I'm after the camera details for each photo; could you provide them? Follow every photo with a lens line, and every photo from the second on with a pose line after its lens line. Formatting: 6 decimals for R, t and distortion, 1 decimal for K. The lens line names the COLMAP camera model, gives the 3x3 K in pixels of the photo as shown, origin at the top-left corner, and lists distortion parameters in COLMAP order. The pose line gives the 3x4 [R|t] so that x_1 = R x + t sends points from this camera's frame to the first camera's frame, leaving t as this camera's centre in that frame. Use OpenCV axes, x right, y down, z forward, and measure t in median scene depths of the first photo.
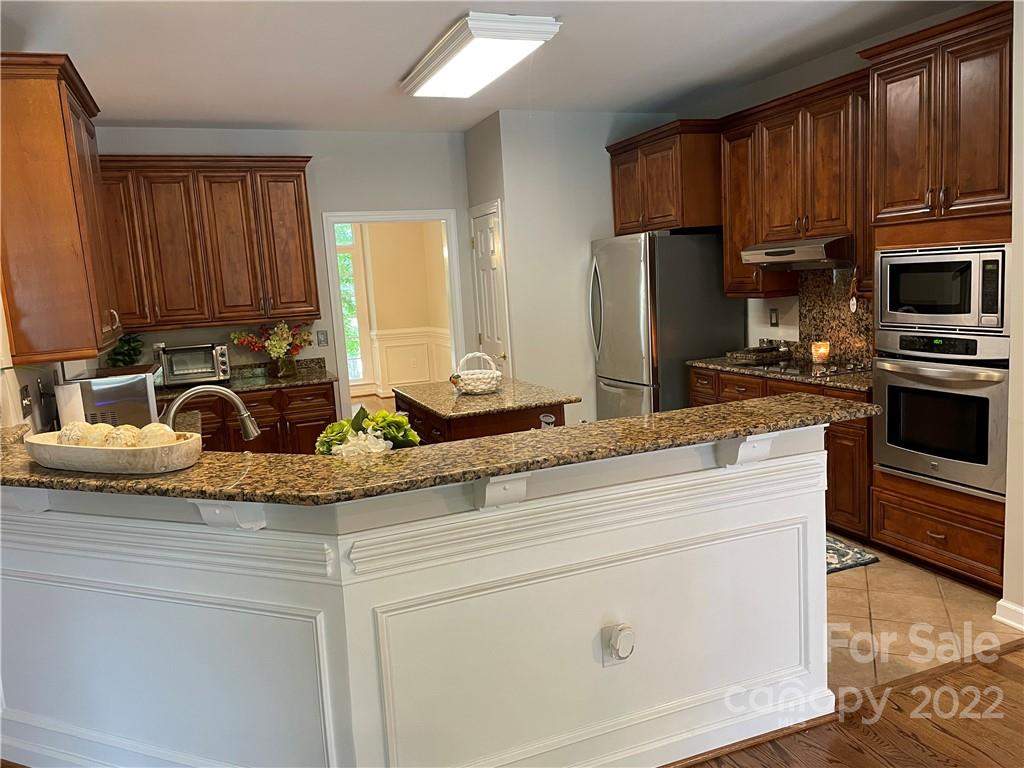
lens RADIAL K [[771.2, 0, 518.9], [0, 771.2, 380.9], [0, 0, 1]] dist [0.067656, -0.040776]
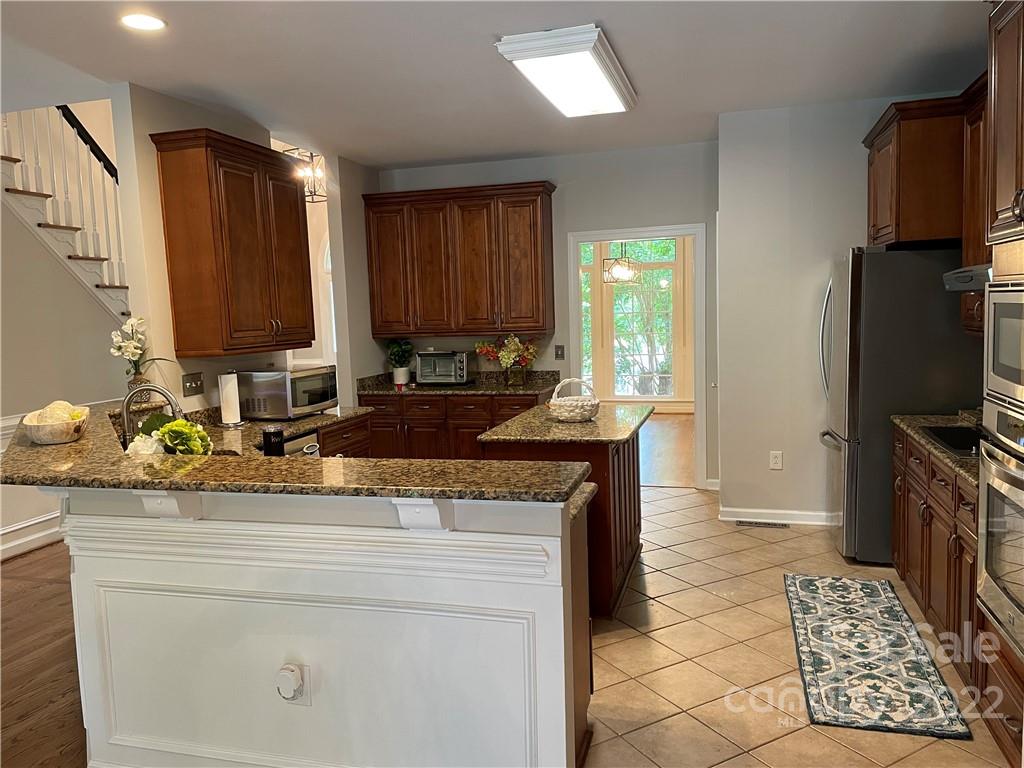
lens RADIAL K [[771.2, 0, 518.6], [0, 771.2, 389.0], [0, 0, 1]] dist [0.067656, -0.040776]
pose [[0.795634, 0.098687, -0.597685, 0.376825], [-0.098975, 0.994560, 0.032463, -0.039160], [0.597638, 0.033327, 0.801073, 0.150218]]
